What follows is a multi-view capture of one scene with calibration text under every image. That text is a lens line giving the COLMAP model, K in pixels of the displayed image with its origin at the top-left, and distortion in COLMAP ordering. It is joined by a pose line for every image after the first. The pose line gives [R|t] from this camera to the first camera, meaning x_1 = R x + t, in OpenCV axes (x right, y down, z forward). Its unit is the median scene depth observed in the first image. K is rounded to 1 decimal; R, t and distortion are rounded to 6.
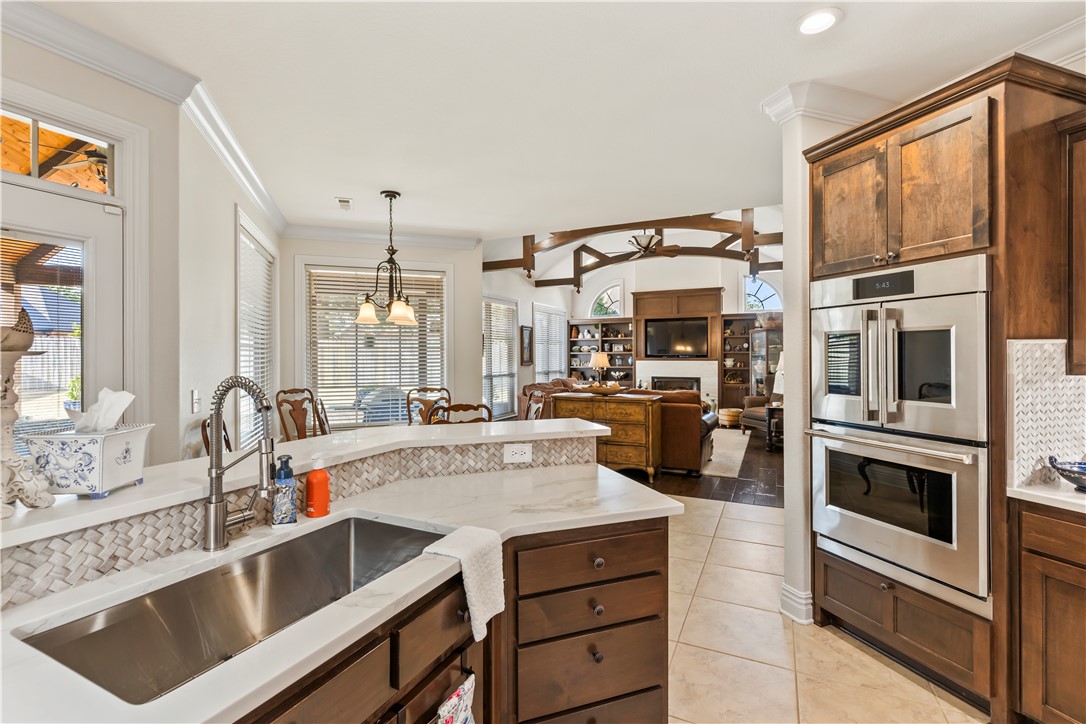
lens RADIAL K [[486.3, 0, 544.5], [0, 486.3, 354.4], [0, 0, 1]] dist [-0.000345, -0.000927]
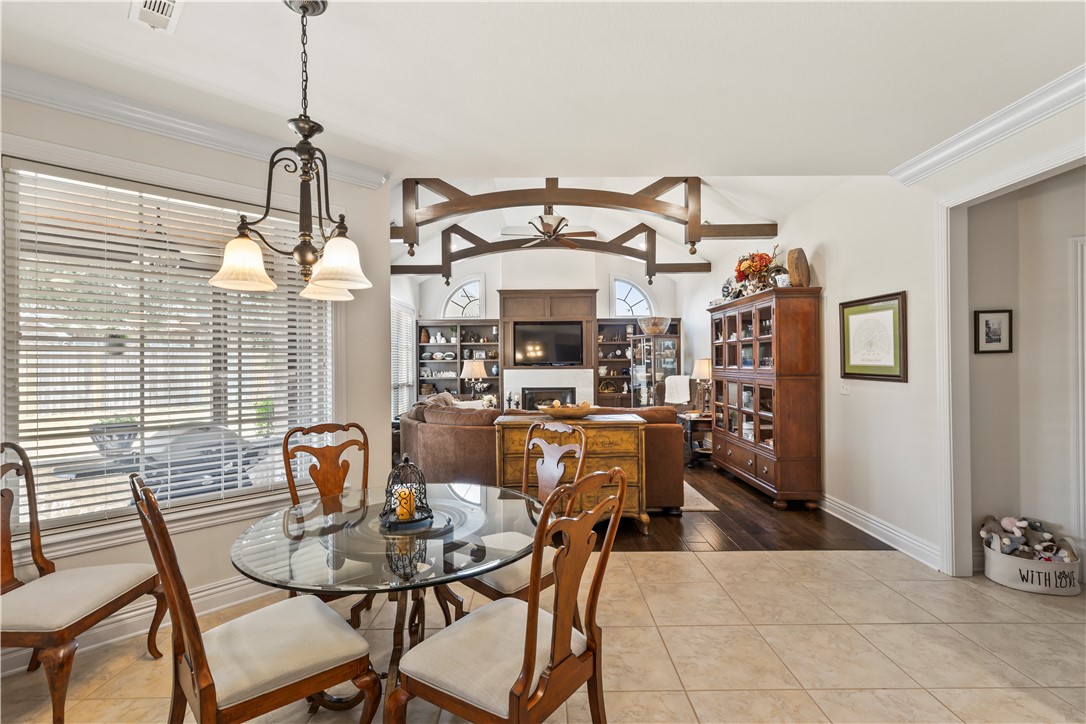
lens RADIAL K [[486.3, 0, 543.5], [0, 486.3, 360.0], [0, 0, 1]] dist [-0.000345, -0.000927]
pose [[0.900152, -0.001274, 0.435575, -0.277364], [0.004050, 0.999977, -0.005445, 0.001416], [-0.435558, 0.006665, 0.900136, 0.451986]]
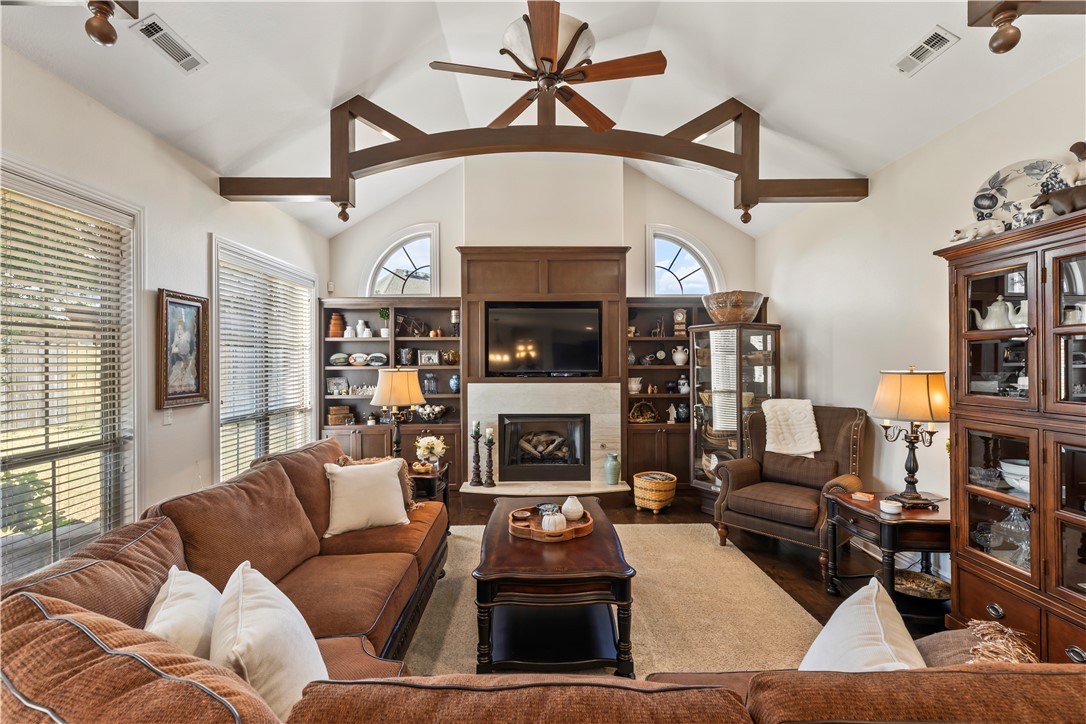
lens RADIAL K [[486.3, 0, 543.8], [0, 486.3, 361.9], [0, 0, 1]] dist [-0.000345, -0.000927]
pose [[0.896638, 0.001235, 0.442763, 0.083235], [-0.000510, 0.999998, -0.001756, -0.019624], [-0.442765, 0.001349, 0.896637, 1.174738]]
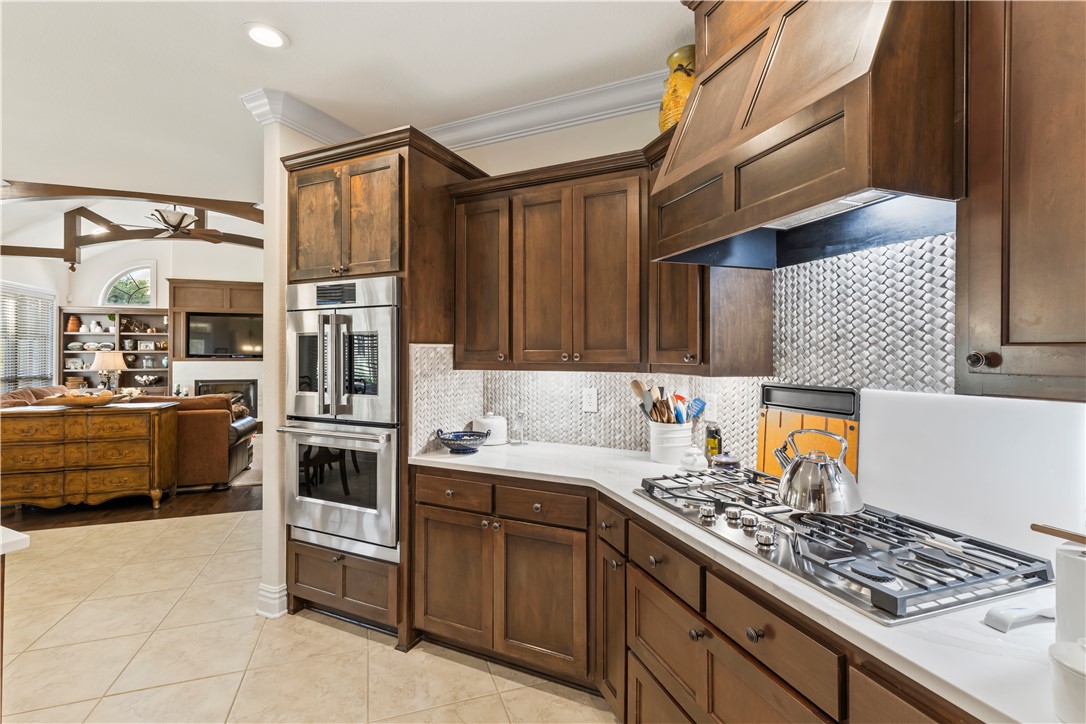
lens RADIAL K [[486.3, 0, 543.3], [0, 486.3, 350.4], [0, 0, 1]] dist [-0.000345, -0.000927]
pose [[0.705494, 0.009131, 0.708657, 0.107345], [-0.003348, 0.999949, -0.009551, -0.000424], [-0.708708, 0.004365, 0.705488, -0.066874]]
